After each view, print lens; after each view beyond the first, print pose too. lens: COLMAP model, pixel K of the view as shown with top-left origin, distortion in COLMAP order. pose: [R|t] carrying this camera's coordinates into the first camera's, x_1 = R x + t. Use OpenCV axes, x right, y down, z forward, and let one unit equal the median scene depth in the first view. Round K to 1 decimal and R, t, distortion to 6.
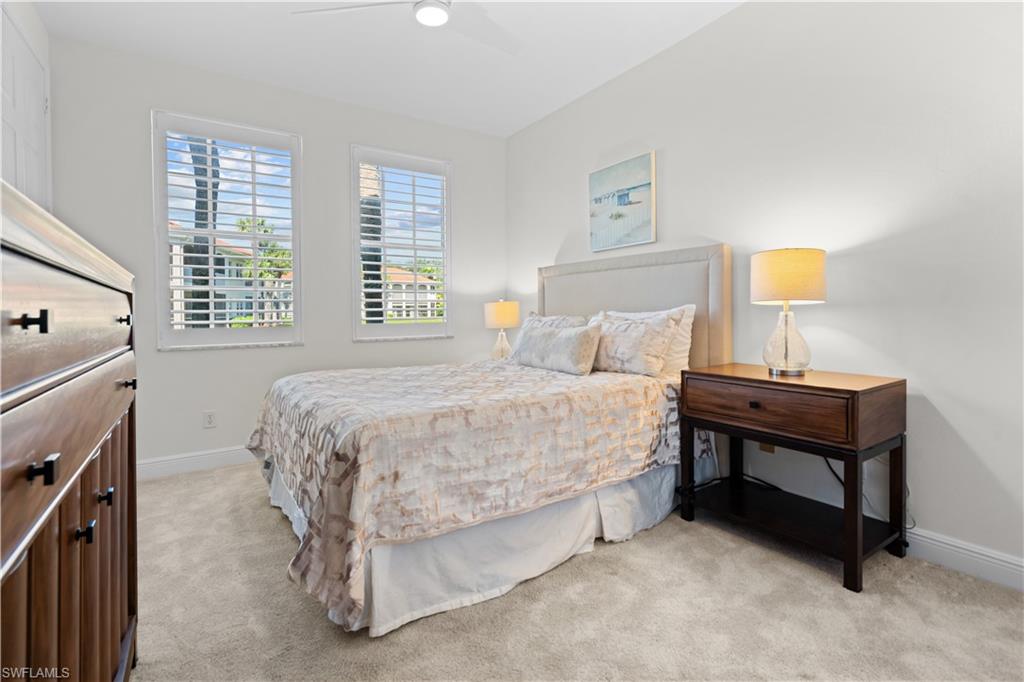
lens RADIAL K [[476.6, 0, 515.0], [0, 476.6, 304.8], [0, 0, 1]] dist [0.000530, 0.000804]
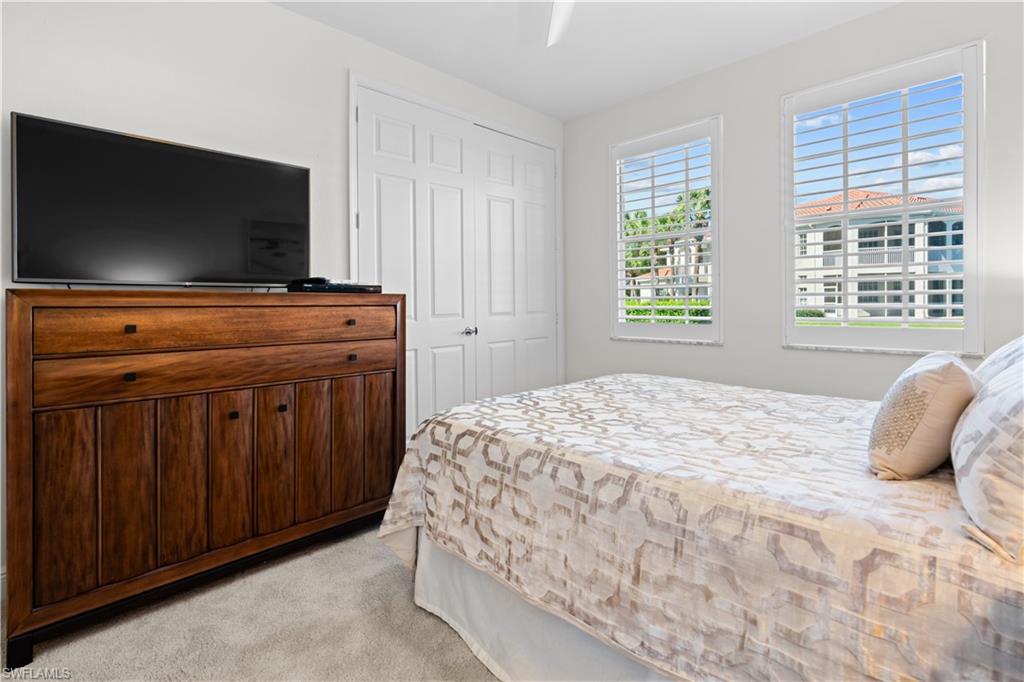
lens RADIAL K [[476.6, 0, 515.0], [0, 476.6, 304.8], [0, 0, 1]] dist [0.000530, 0.000804]
pose [[0.197359, 0.012025, -0.980258, 0.660165], [0.018856, 0.999693, 0.016060, -0.028591], [0.980150, -0.021654, 0.197072, 0.768178]]
